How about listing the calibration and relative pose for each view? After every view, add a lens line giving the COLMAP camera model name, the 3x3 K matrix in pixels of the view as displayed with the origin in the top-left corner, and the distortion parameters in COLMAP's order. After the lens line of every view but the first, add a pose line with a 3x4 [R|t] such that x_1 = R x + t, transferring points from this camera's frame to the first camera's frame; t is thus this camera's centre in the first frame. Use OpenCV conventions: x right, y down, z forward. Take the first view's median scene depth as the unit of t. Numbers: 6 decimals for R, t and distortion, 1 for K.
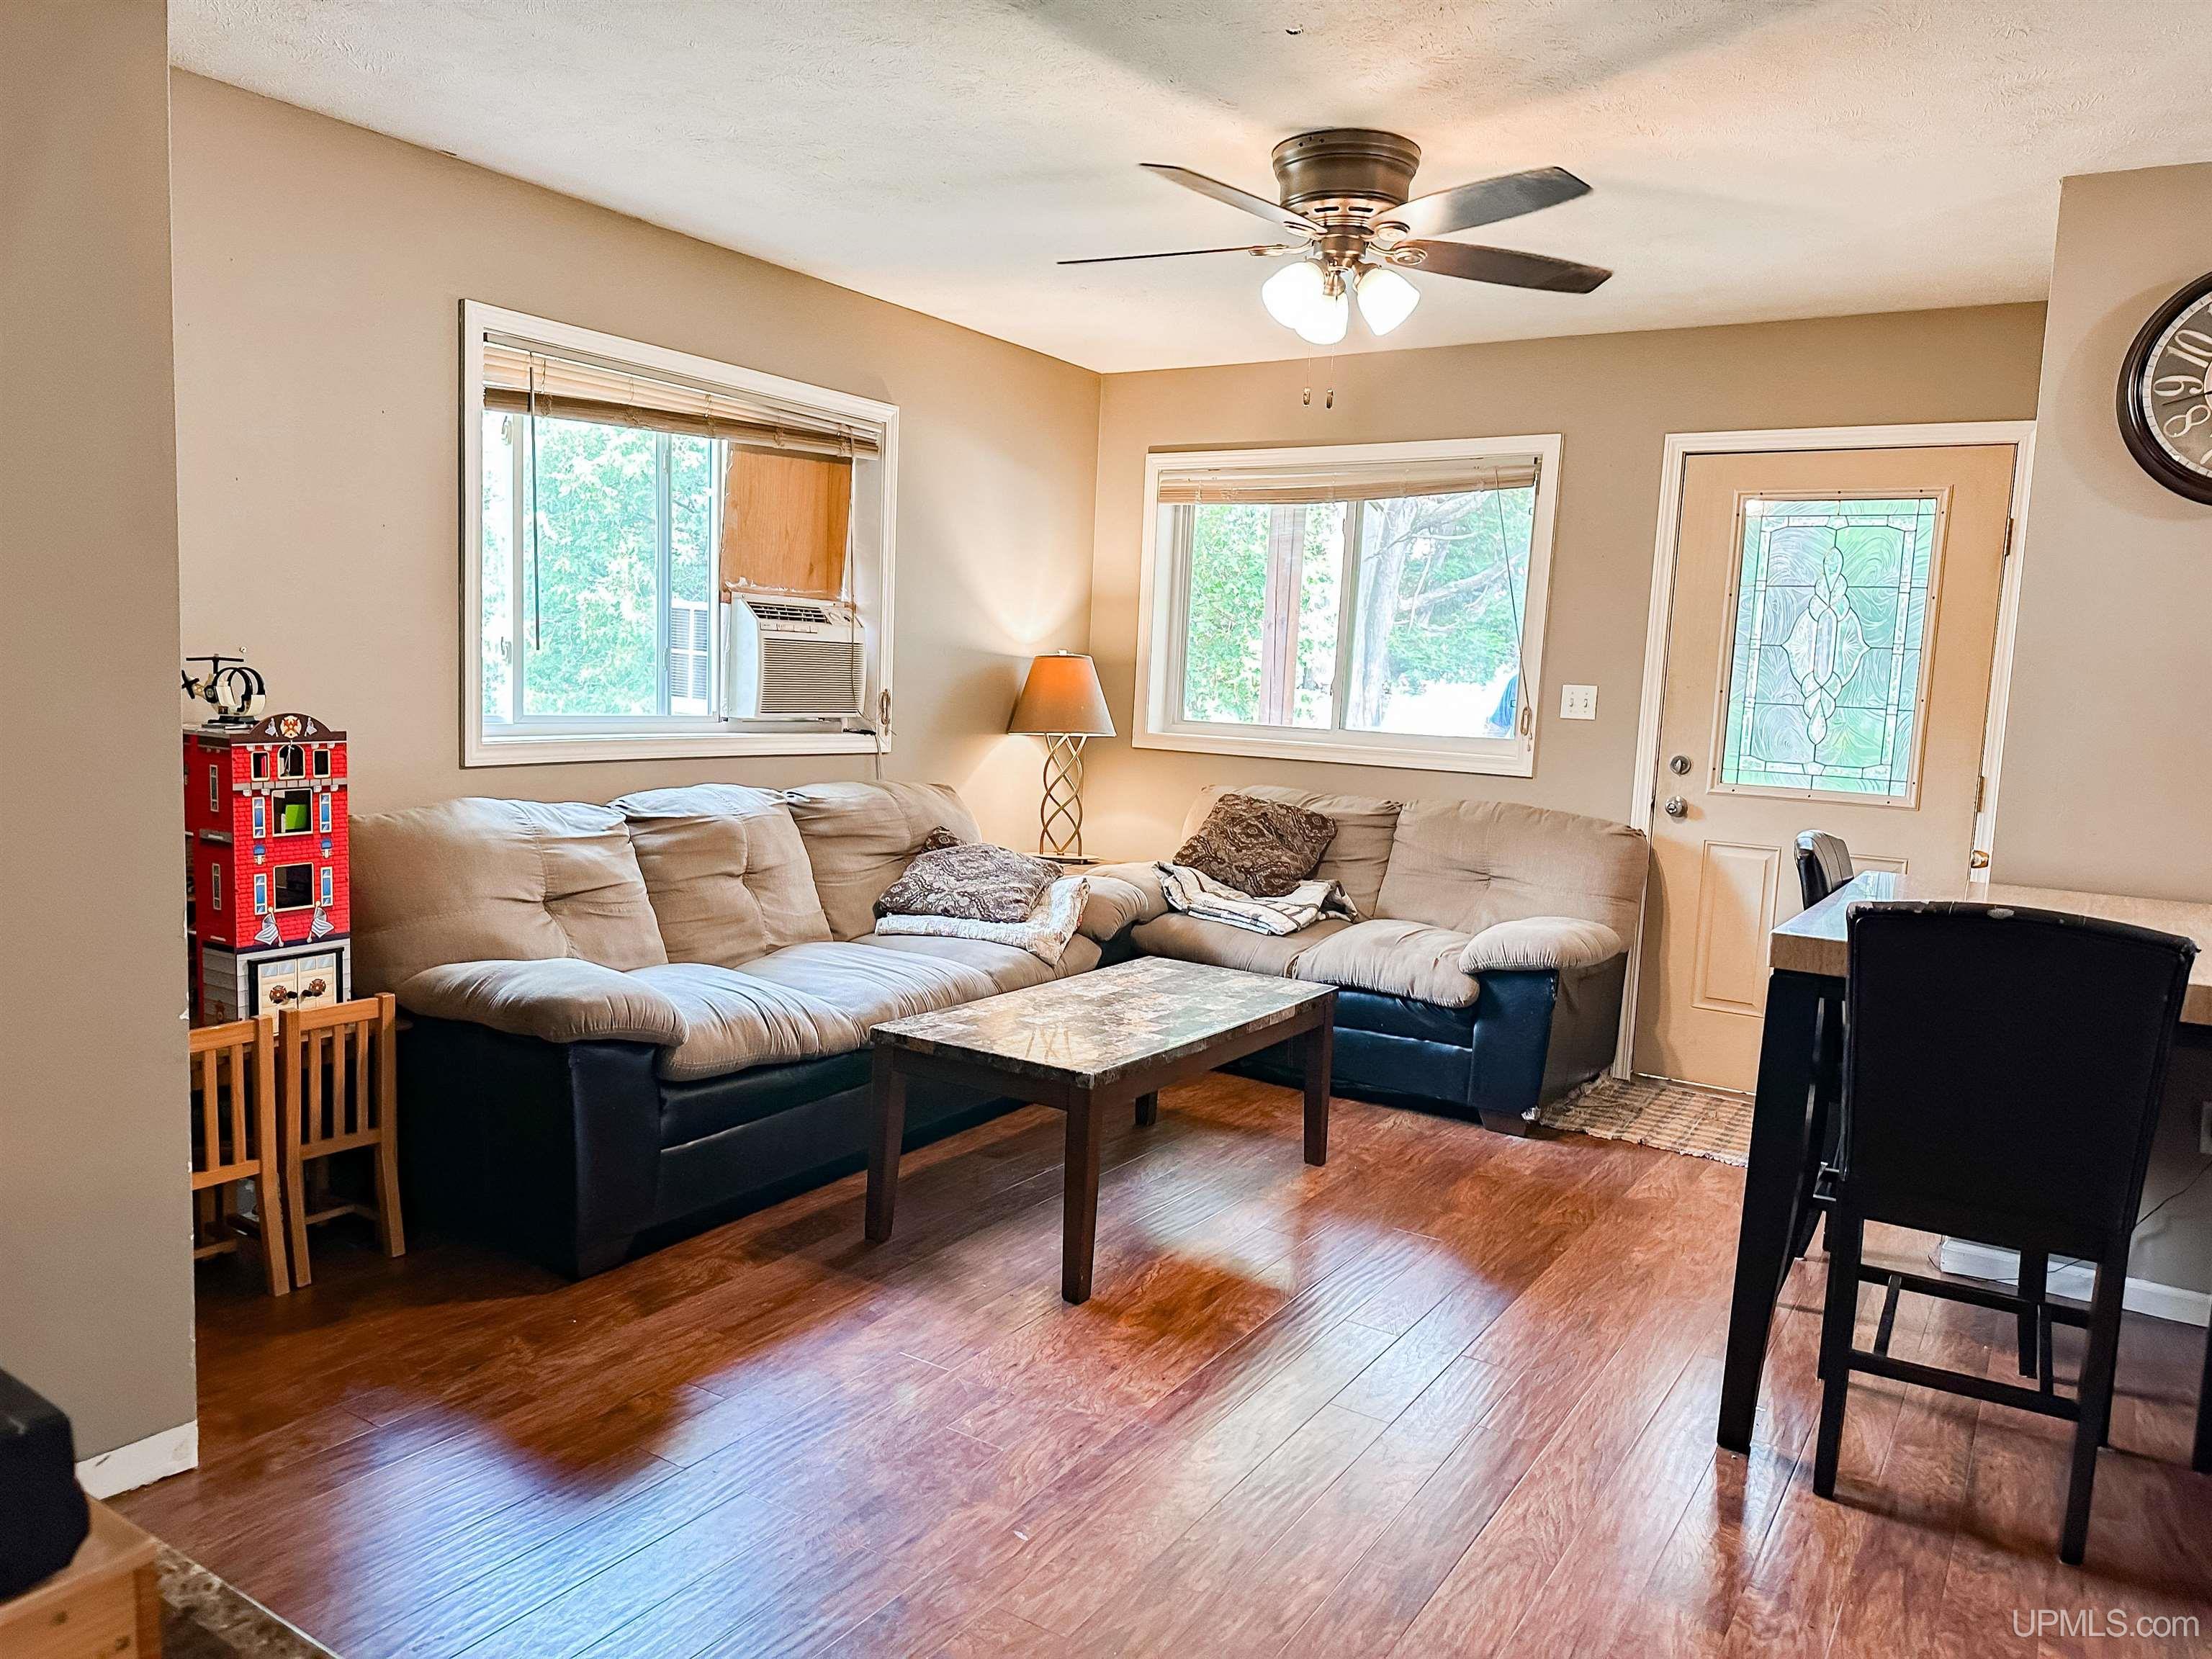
lens RADIAL K [[1591.4, 0, 1105.6], [0, 1591.4, 791.1], [0, 0, 1]] dist [0.069945, -0.069529]
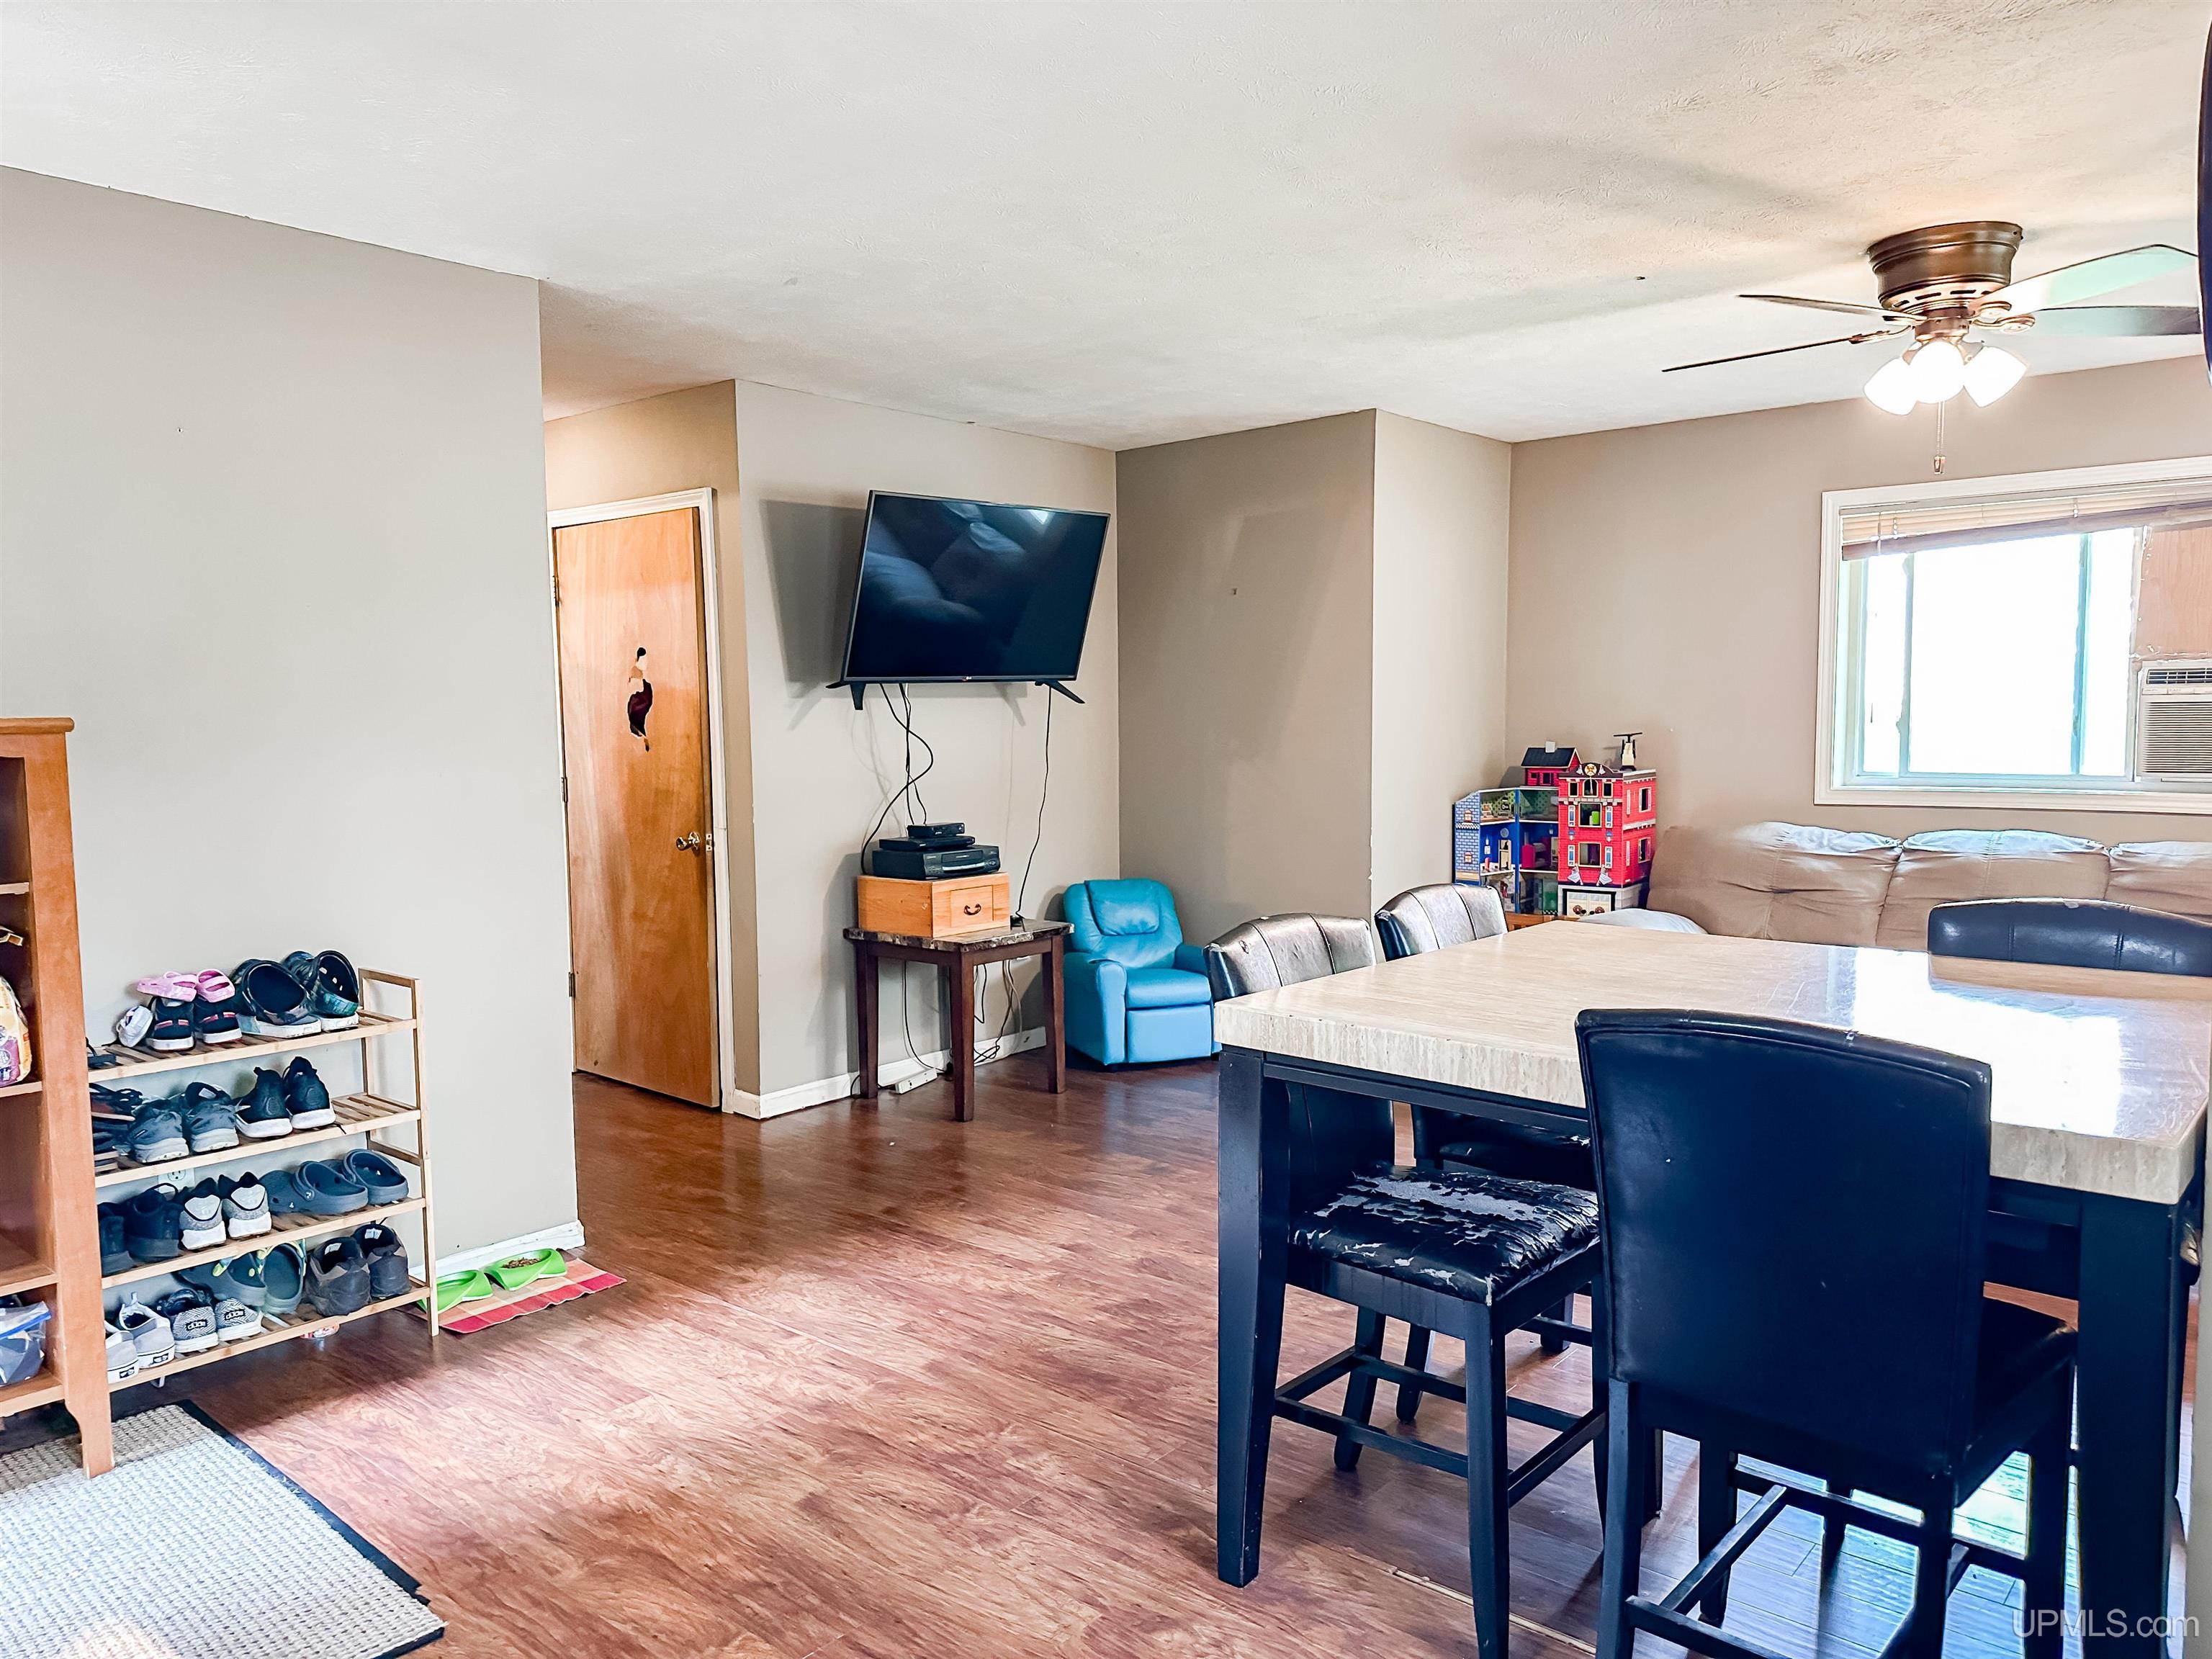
lens RADIAL K [[1591.4, 0, 1119.8], [0, 1591.4, 827.3], [0, 0, 1]] dist [0.069945, -0.069529]
pose [[-0.158995, 0.020395, -0.987069, 1.424578], [-0.082825, 0.995987, 0.033921, 0.009454], [0.983799, 0.087147, -0.156667, 0.741833]]
